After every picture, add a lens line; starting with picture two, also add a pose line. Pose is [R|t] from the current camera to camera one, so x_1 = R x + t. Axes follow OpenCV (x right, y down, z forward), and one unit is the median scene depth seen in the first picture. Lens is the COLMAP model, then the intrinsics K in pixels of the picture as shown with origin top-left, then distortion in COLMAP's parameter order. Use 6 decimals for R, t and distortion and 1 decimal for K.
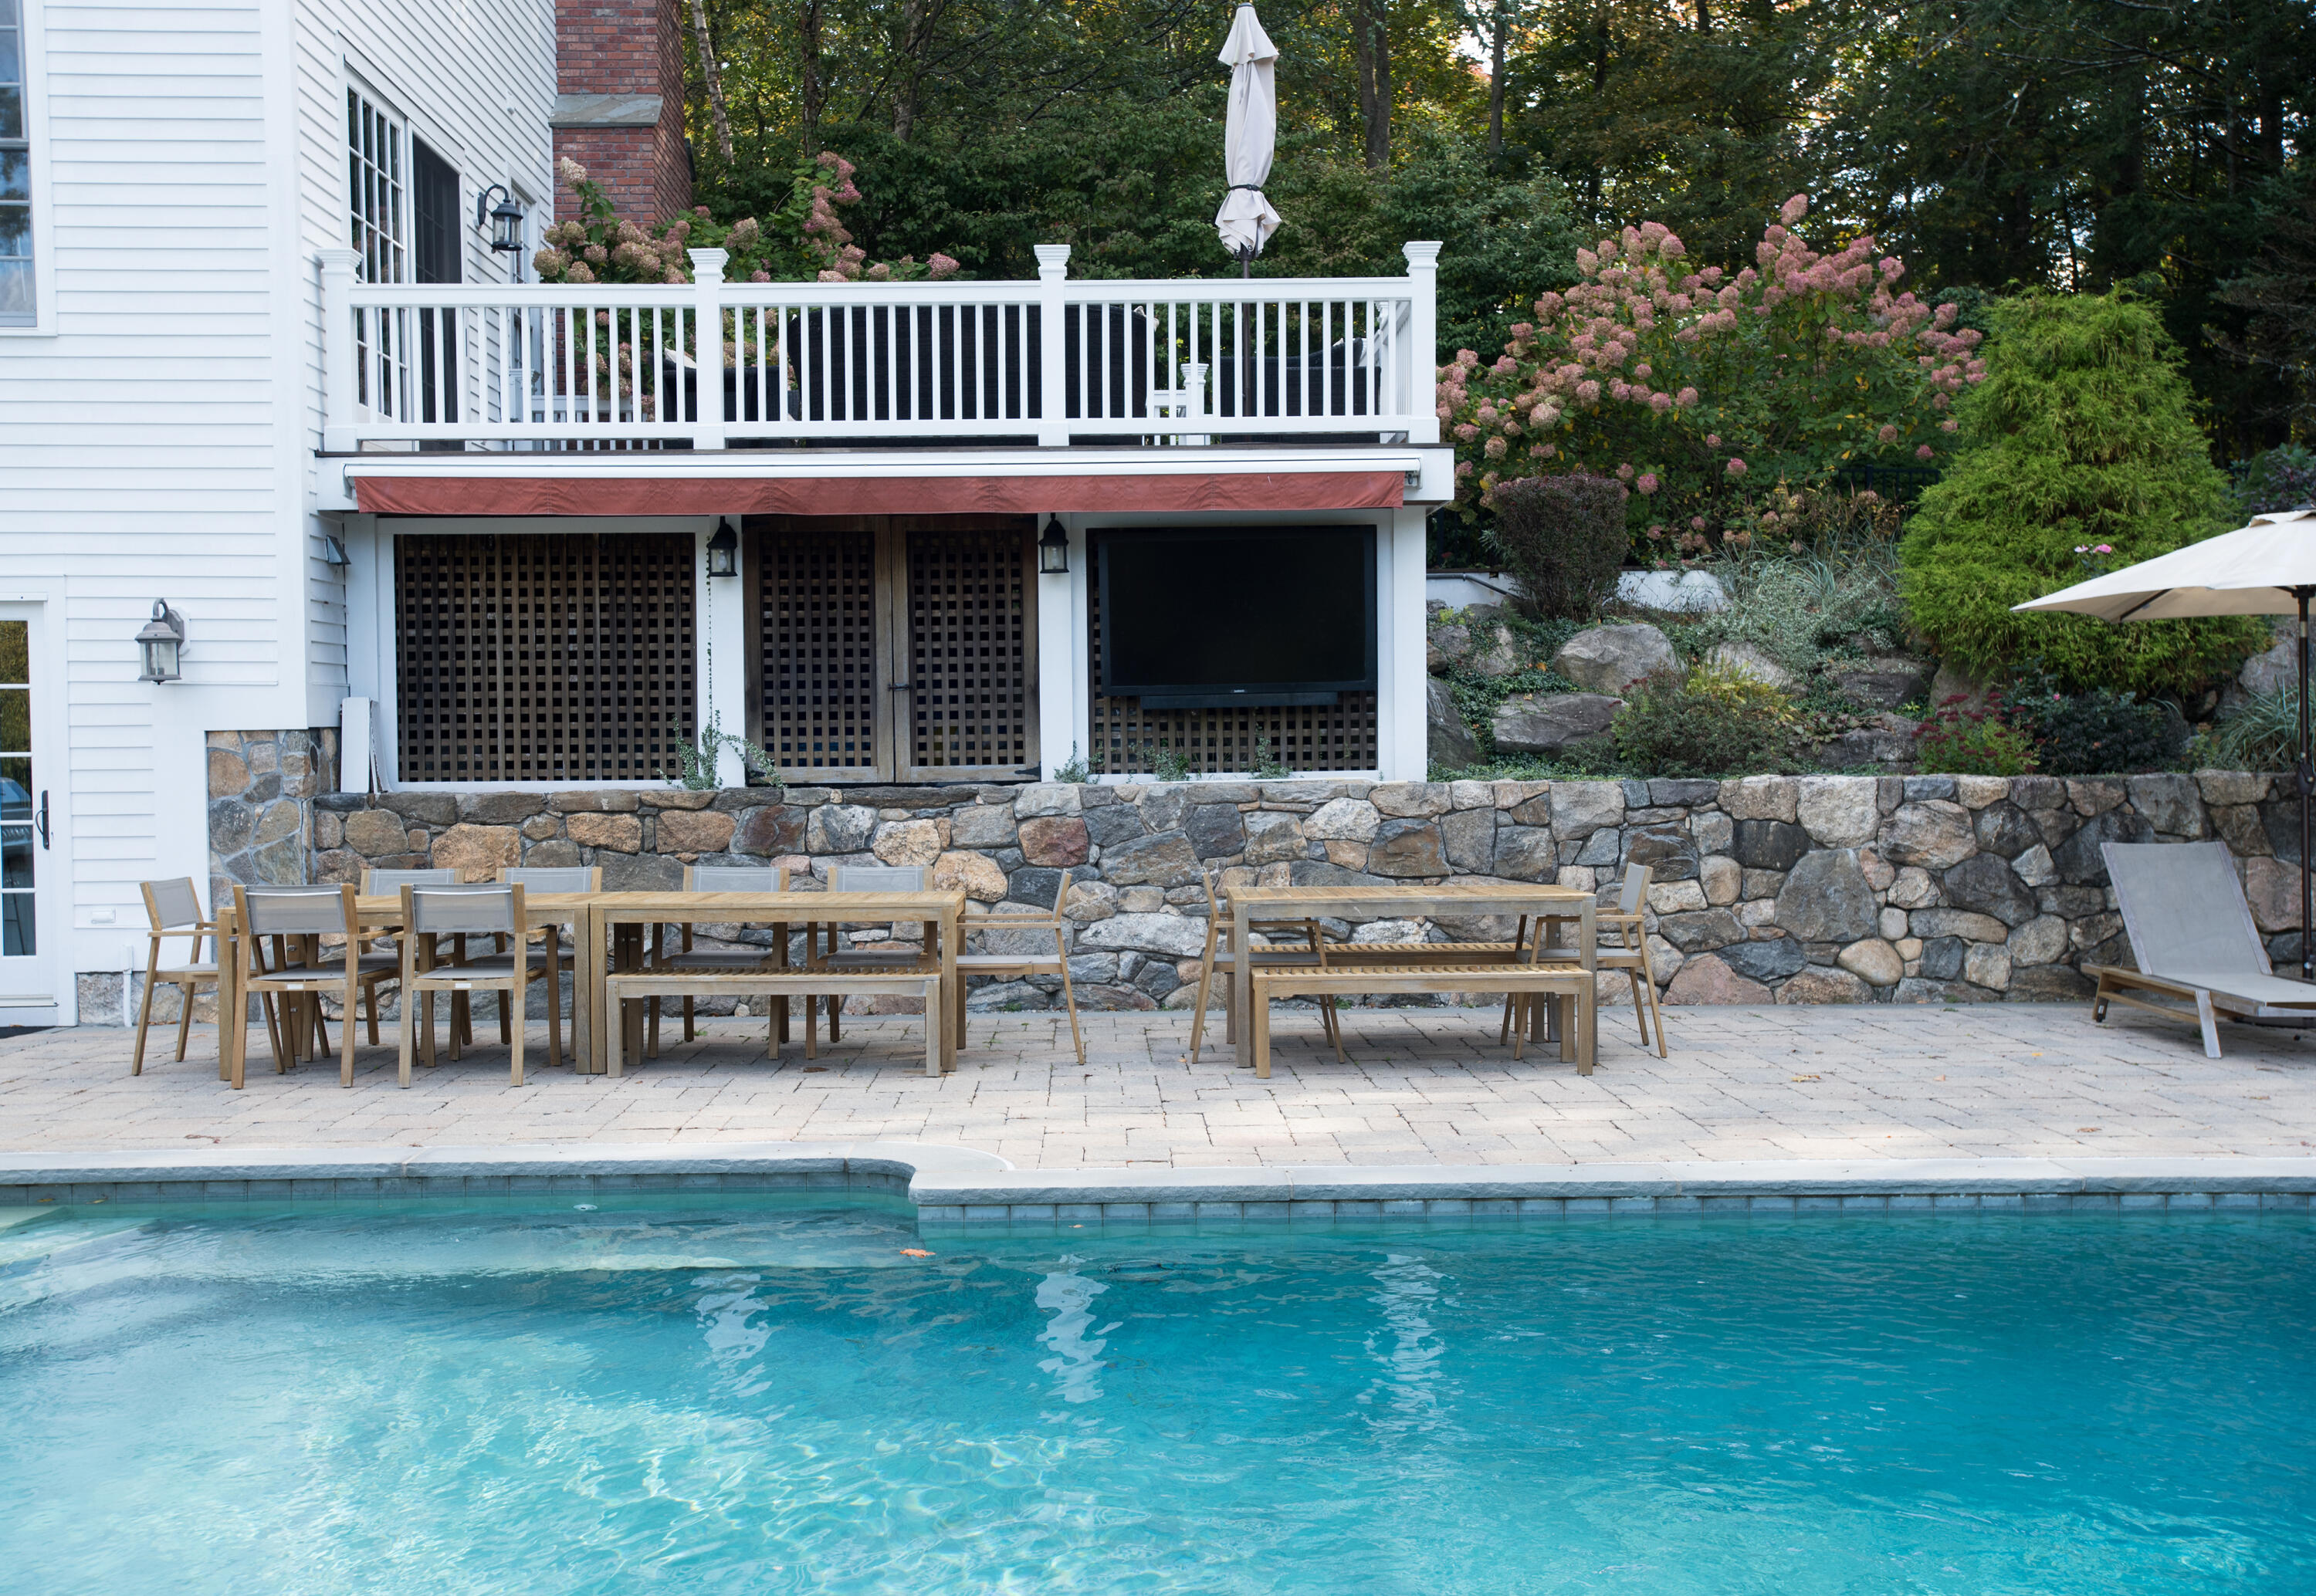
lens RADIAL K [[2268.4, 0, 1158.0], [0, 2268.4, 798.0], [0, 0, 1]] dist [0.049476, 0.001500]
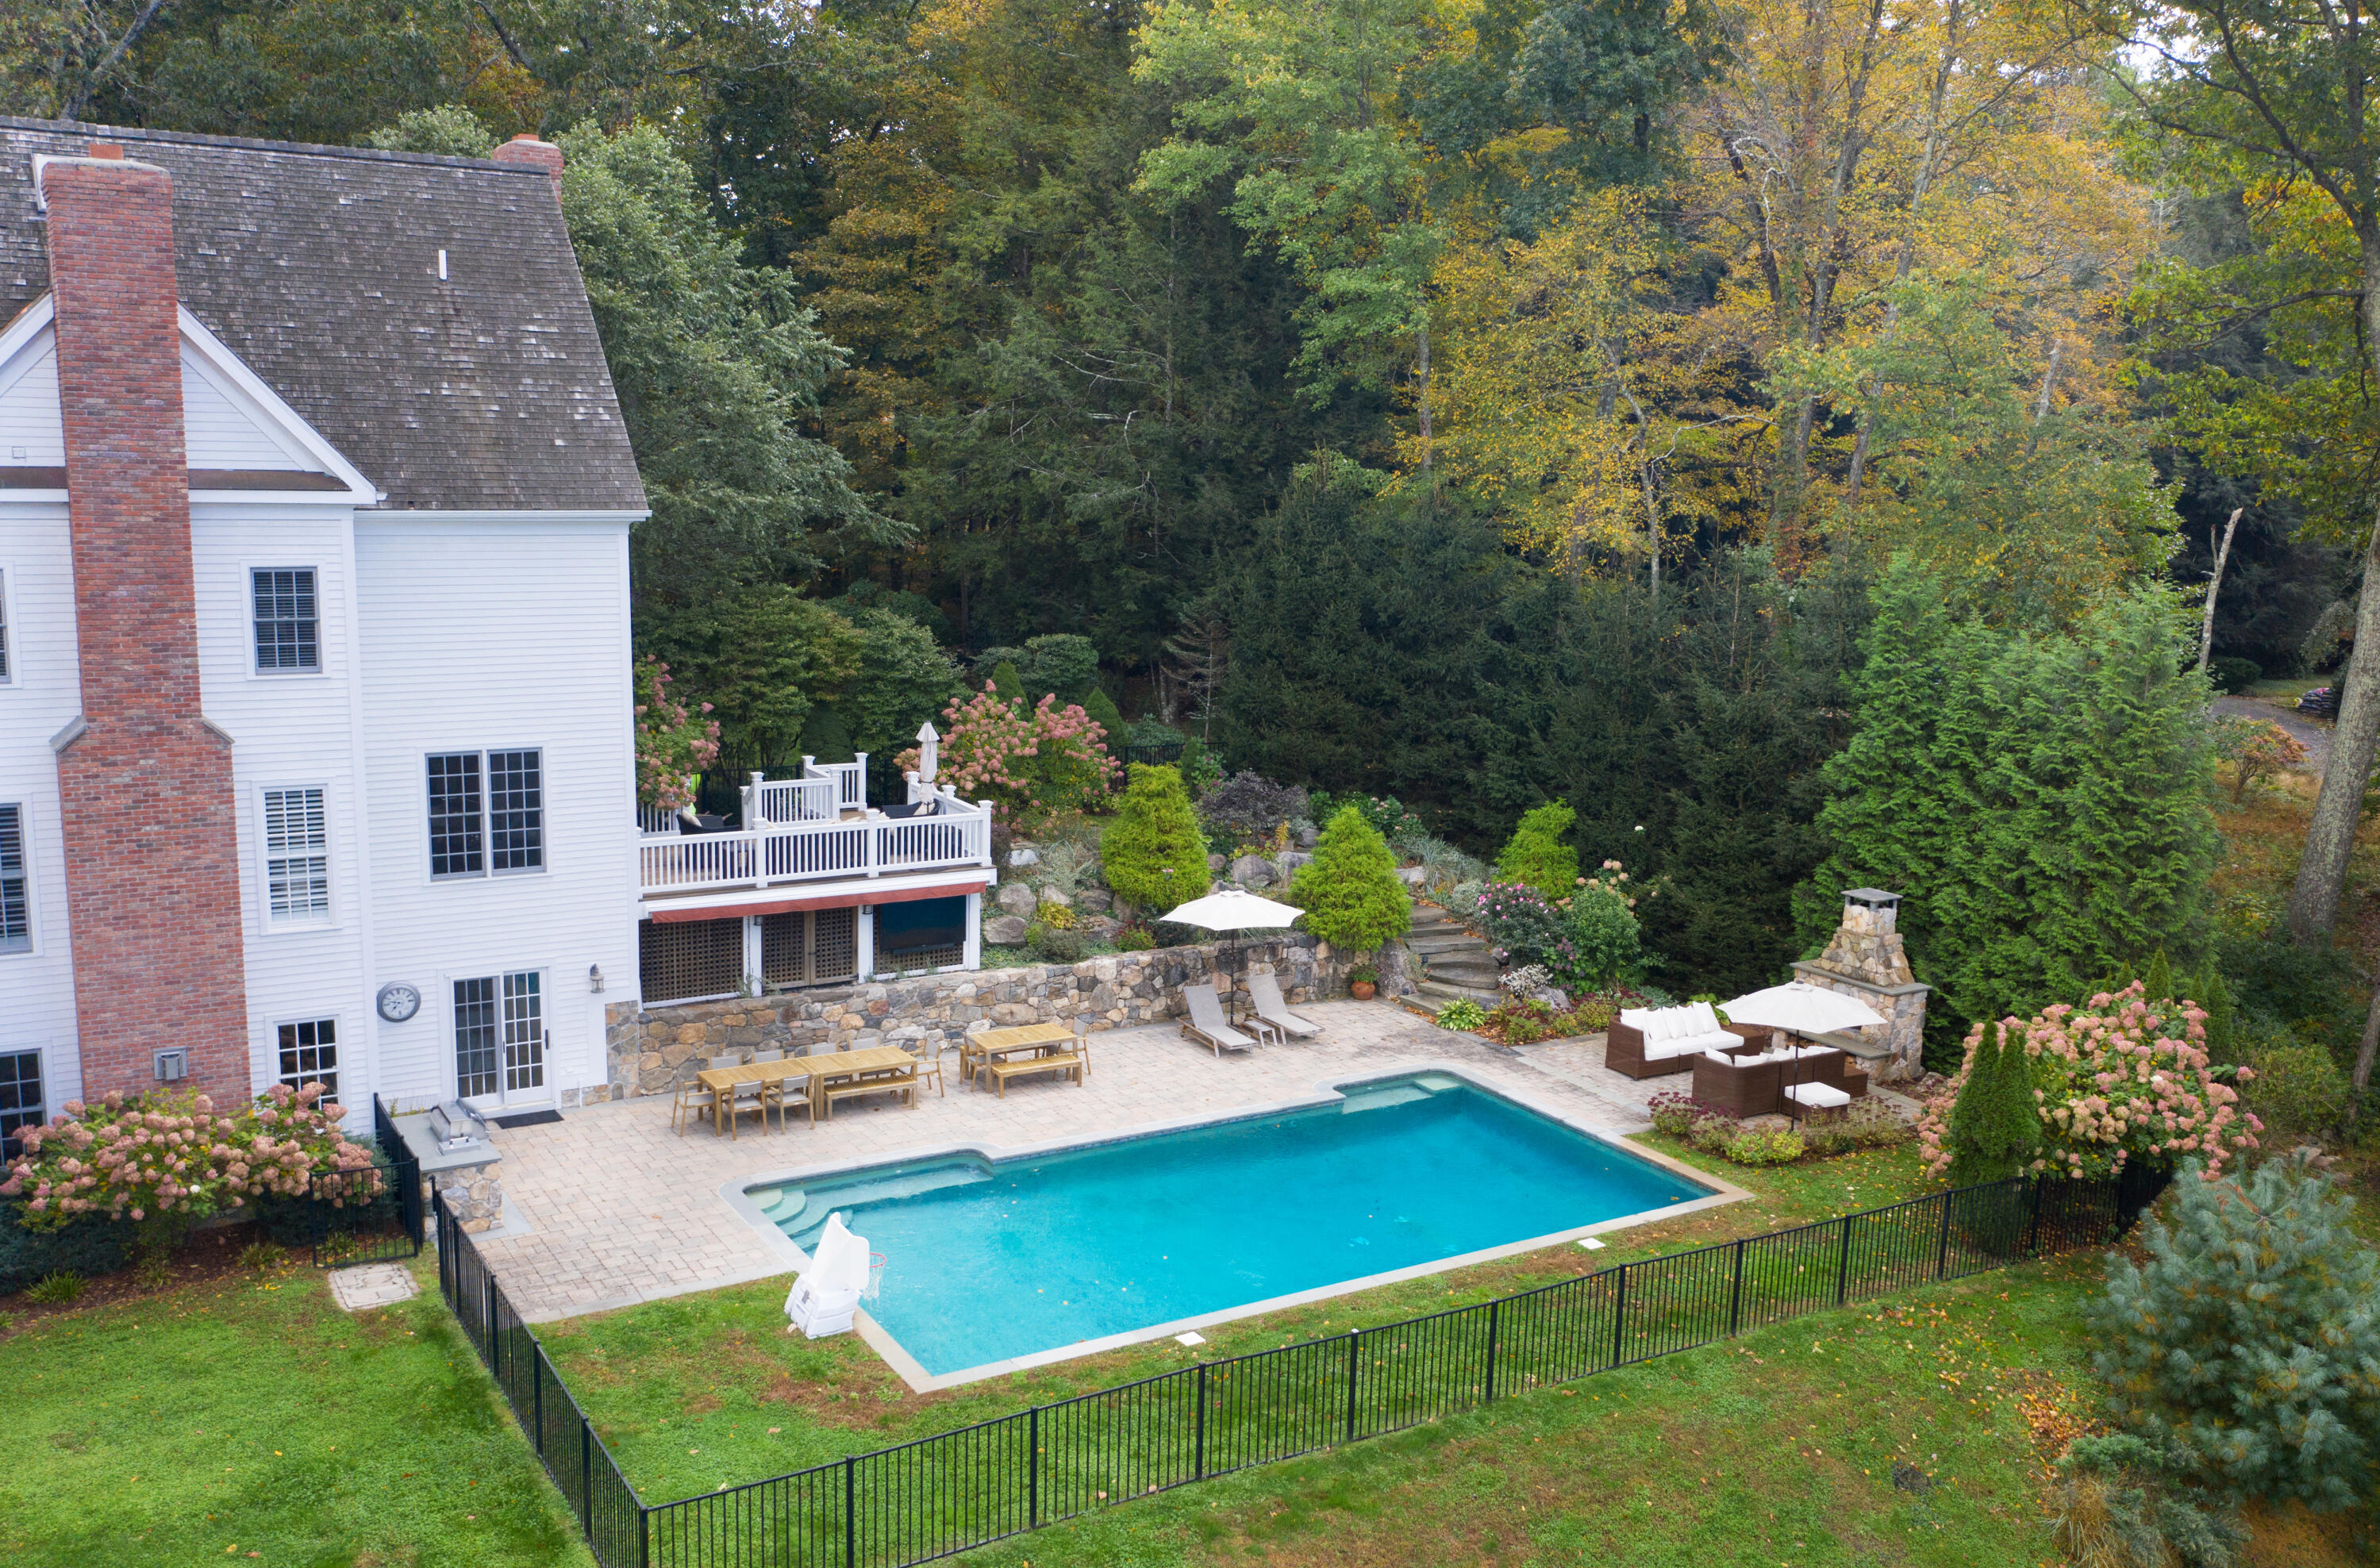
lens RADIAL K [[2065.3, 0, 1190.0], [0, 2065.3, 784.0], [0, 0, 1]] dist [-0.012814, 0.007928]
pose [[0.867993, -0.055605, 0.493453, -1.031635], [-0.021667, 0.988523, 0.149505, -0.699522], [-0.496103, -0.140462, 0.856827, -1.536516]]
